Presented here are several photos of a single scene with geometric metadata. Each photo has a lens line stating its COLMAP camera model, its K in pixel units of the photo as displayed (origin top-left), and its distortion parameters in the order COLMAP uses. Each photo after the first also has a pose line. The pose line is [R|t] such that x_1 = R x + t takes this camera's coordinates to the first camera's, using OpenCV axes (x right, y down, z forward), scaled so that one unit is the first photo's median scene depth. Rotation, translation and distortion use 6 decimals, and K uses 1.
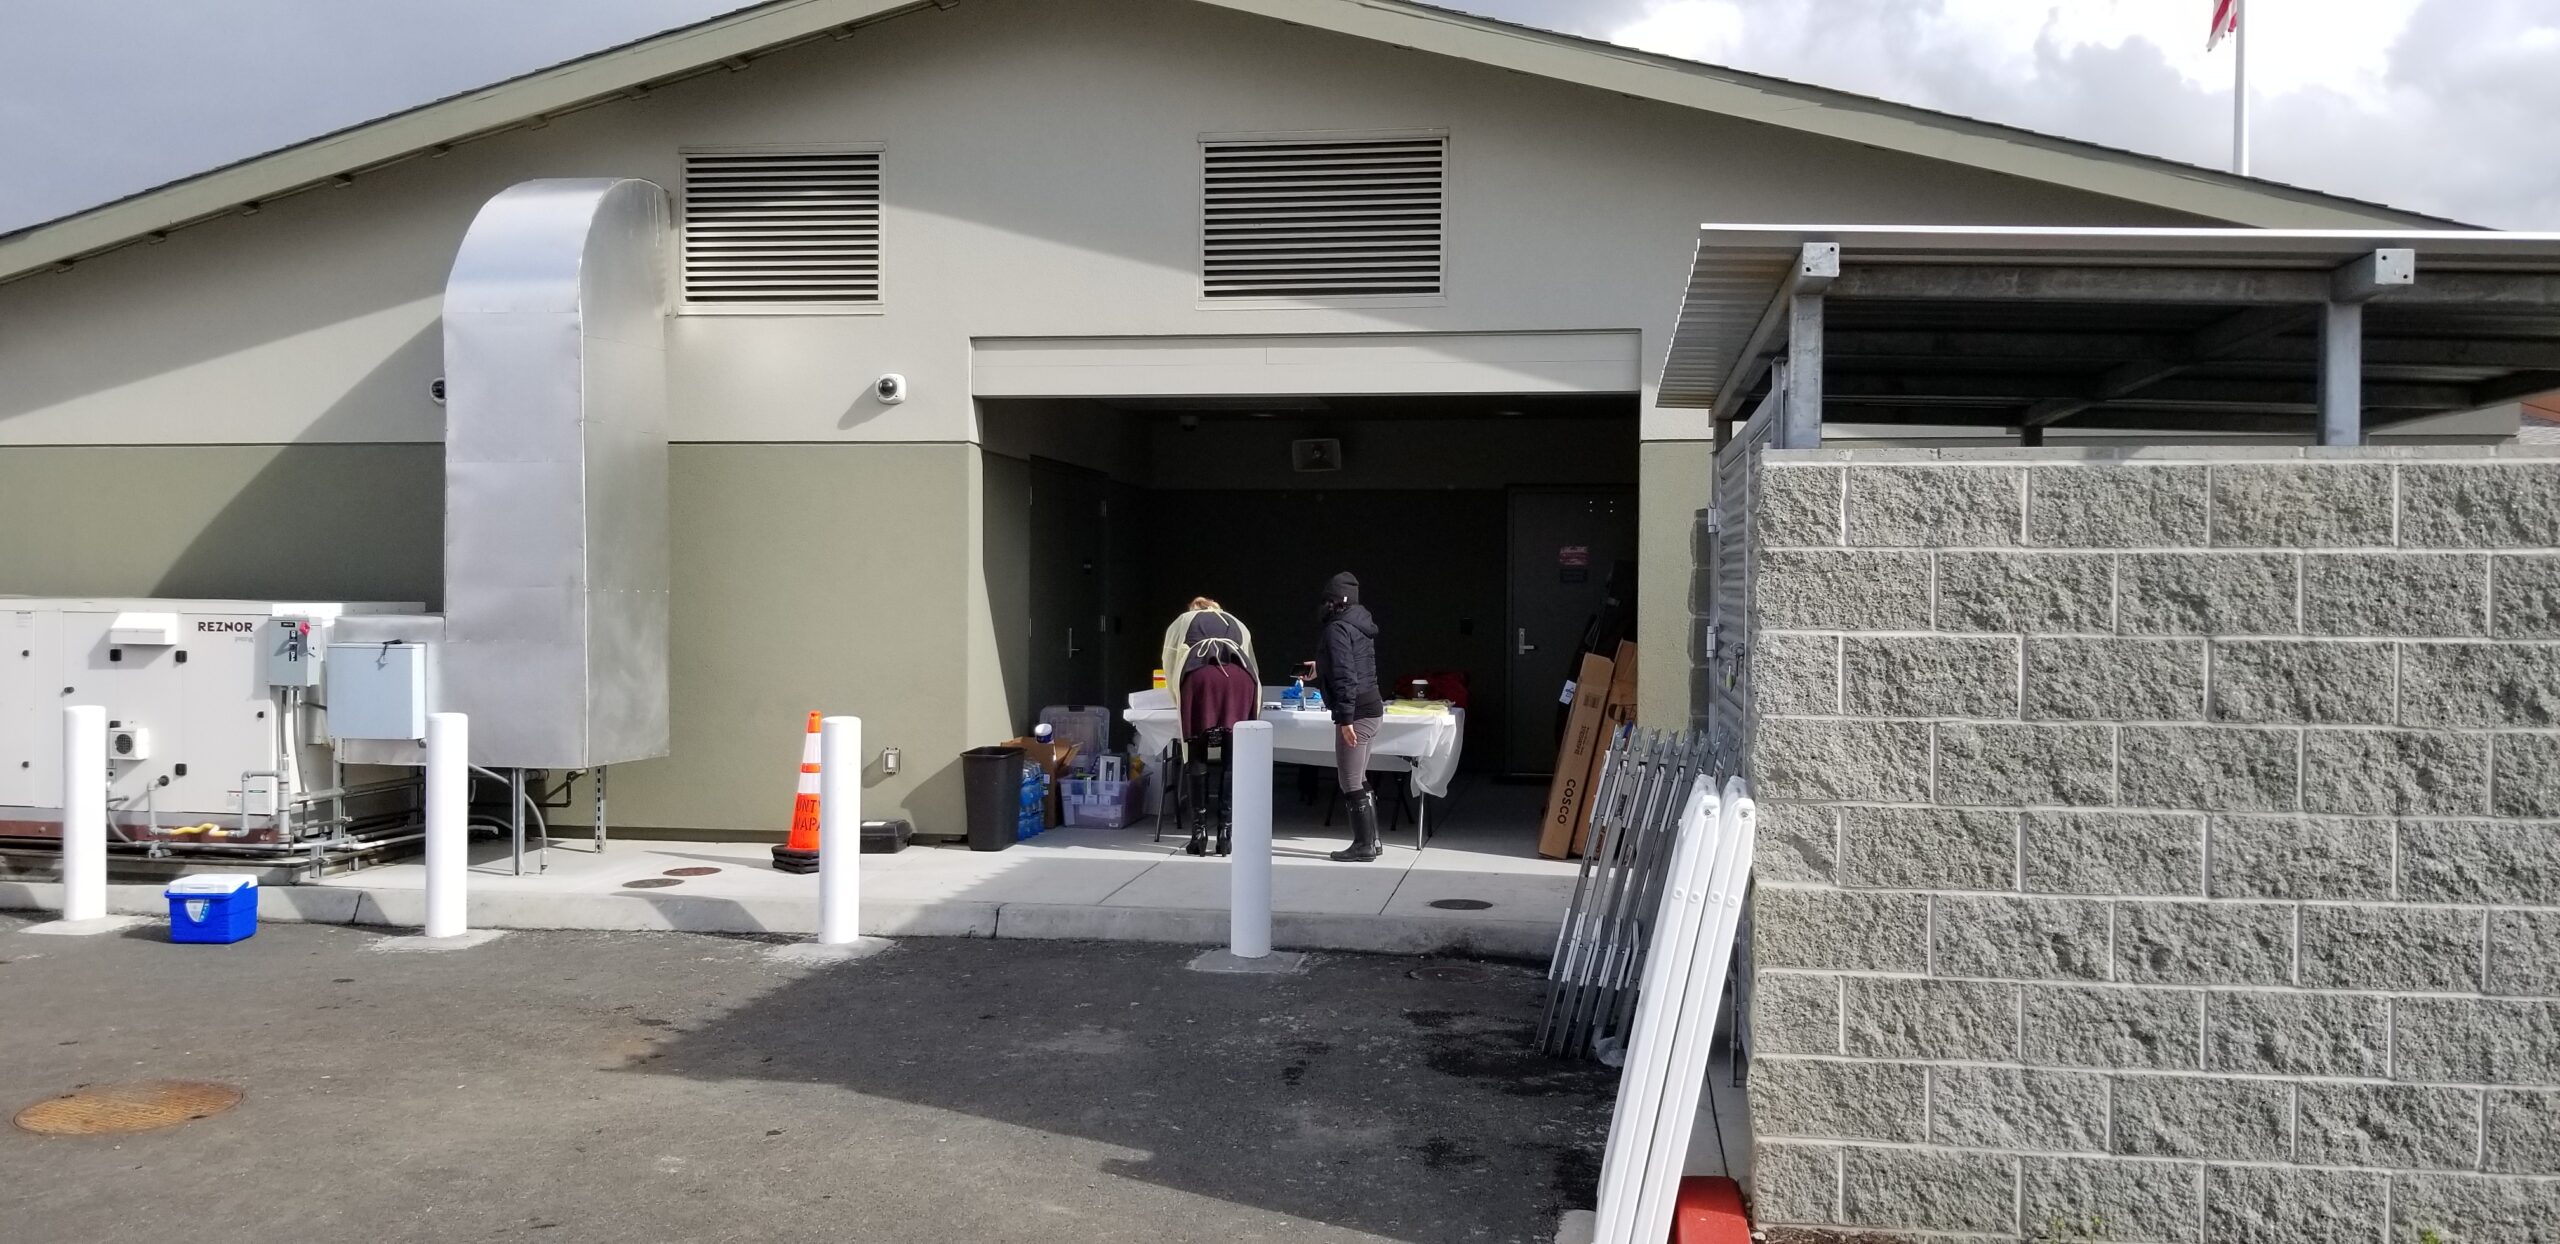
lens RADIAL K [[2117.8, 0, 1331.0], [0, 2117.8, 608.9], [0, 0, 1]] dist [0.087667, -0.139230]
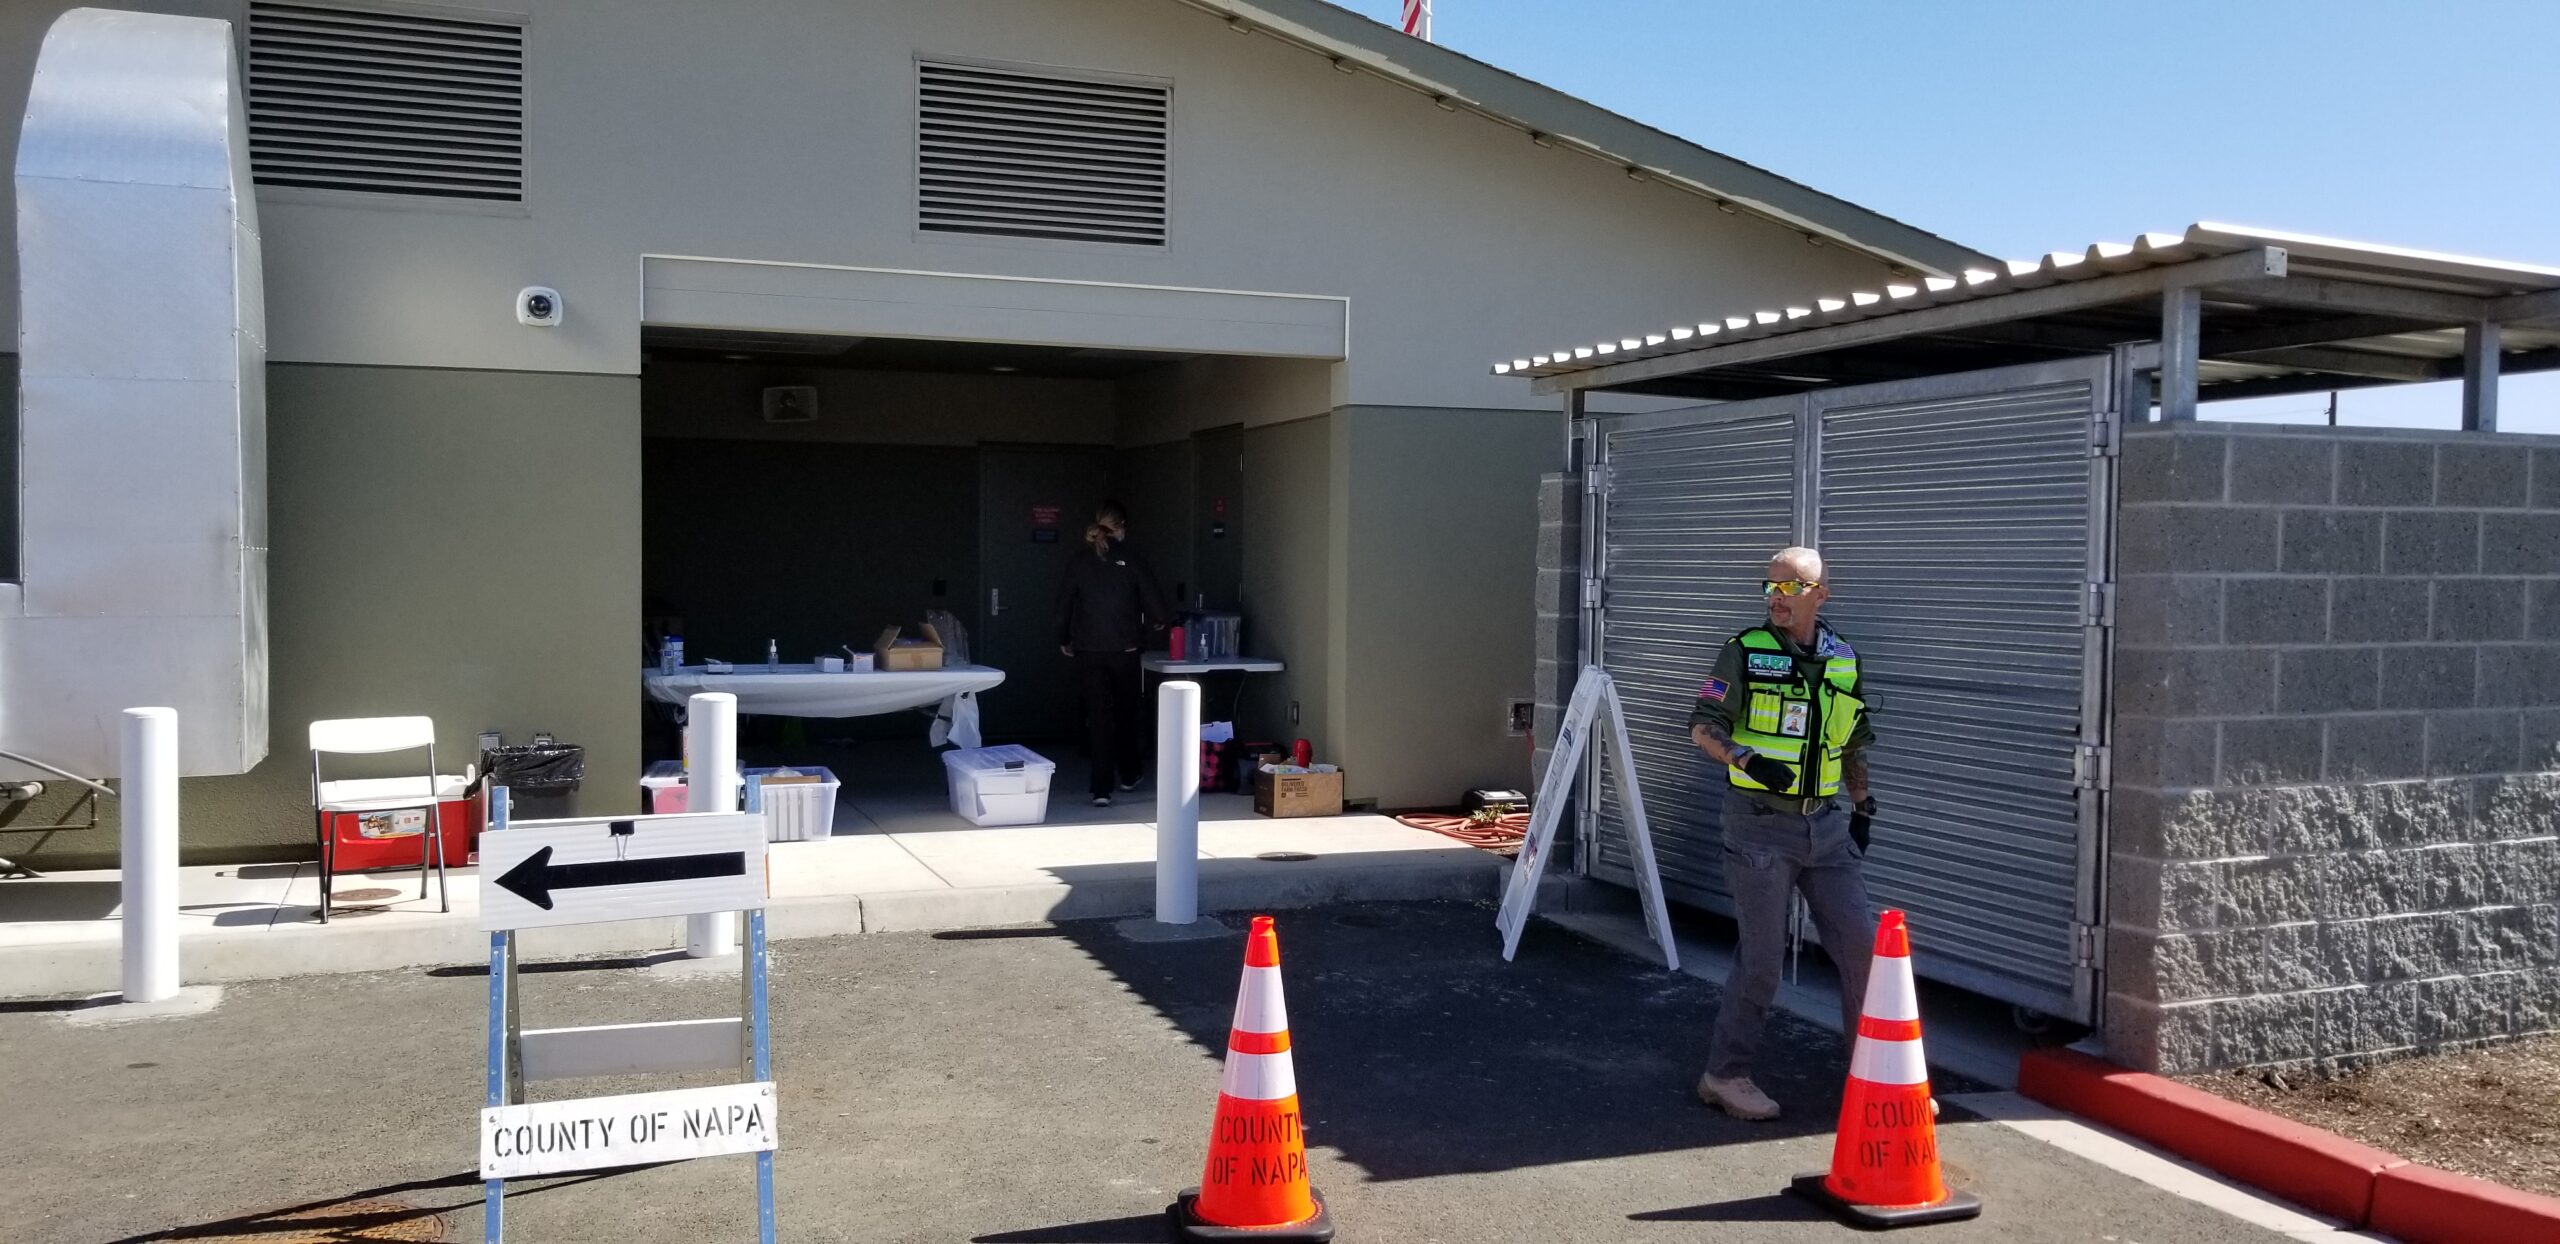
lens RADIAL K [[2036.2, 0, 1428.9], [0, 2036.2, 660.2], [0, 0, 1]] dist [0.050281, -0.104432]
pose [[0.854453, -0.026910, 0.518831, -0.732590], [0.004834, 0.999026, 0.043855, 0.005896], [-0.519506, -0.034964, 0.853751, 0.253054]]
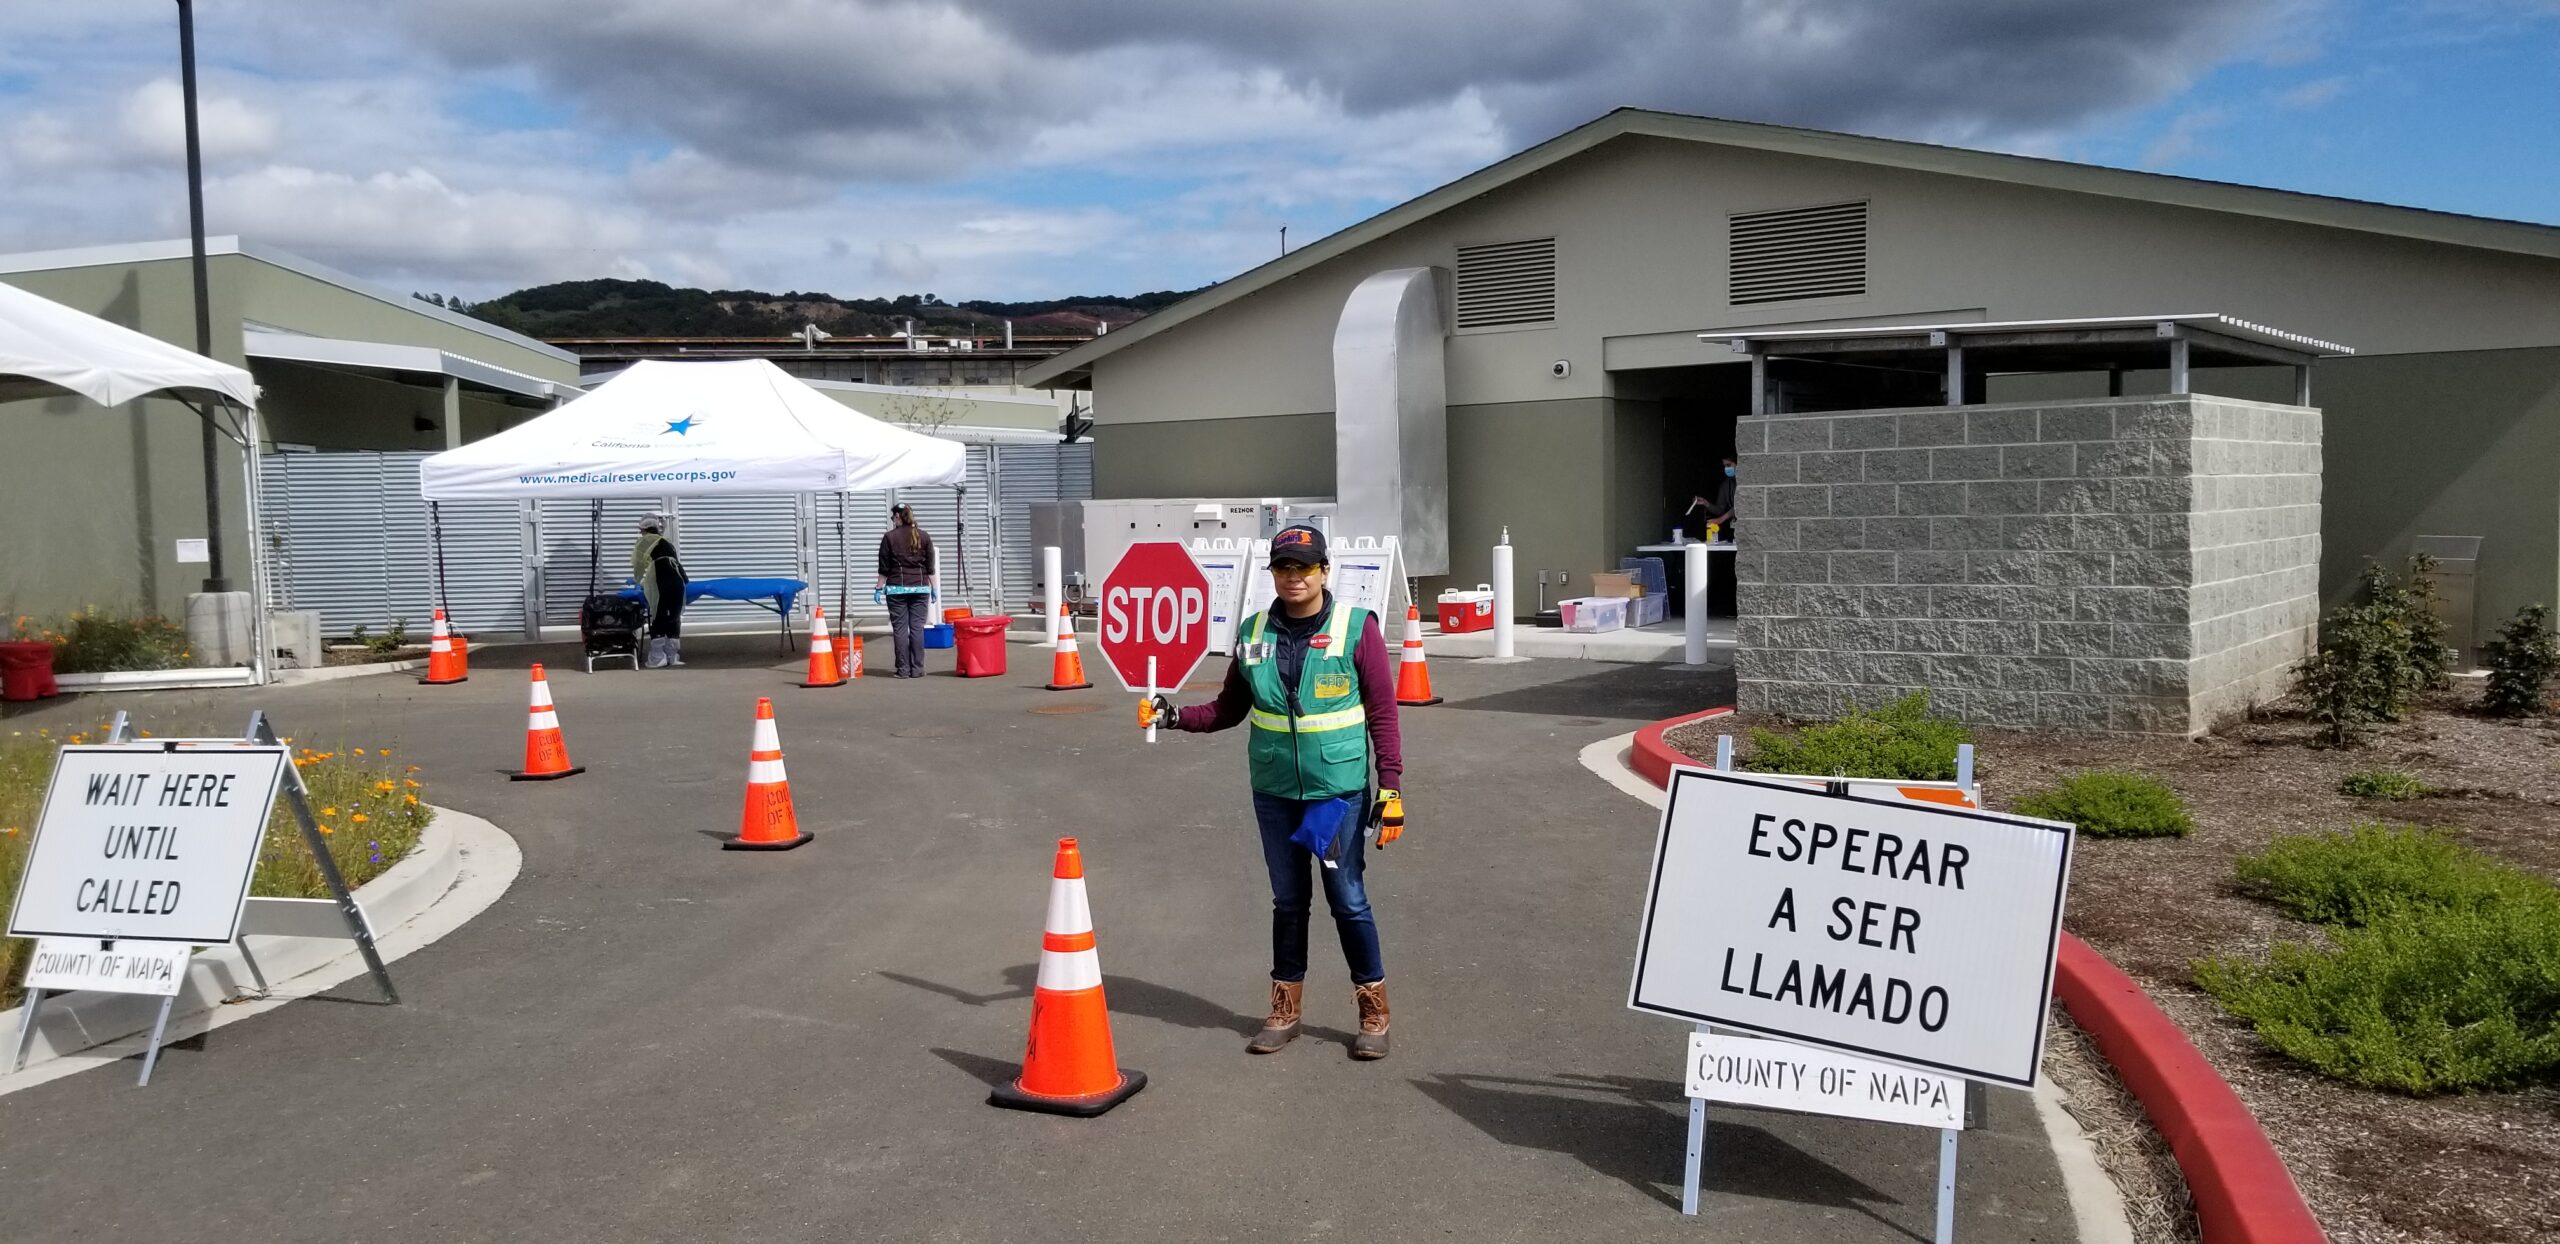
lens RADIAL K [[2152.1, 0, 1254.9], [0, 2152.1, 688.5], [0, 0, 1]] dist [0.017428, -0.003788]
pose [[0.880846, 0.013821, -0.473200, 0.939200], [0.025926, 0.996665, 0.077372, 0.038445], [0.472692, -0.080421, 0.877551, -1.618311]]
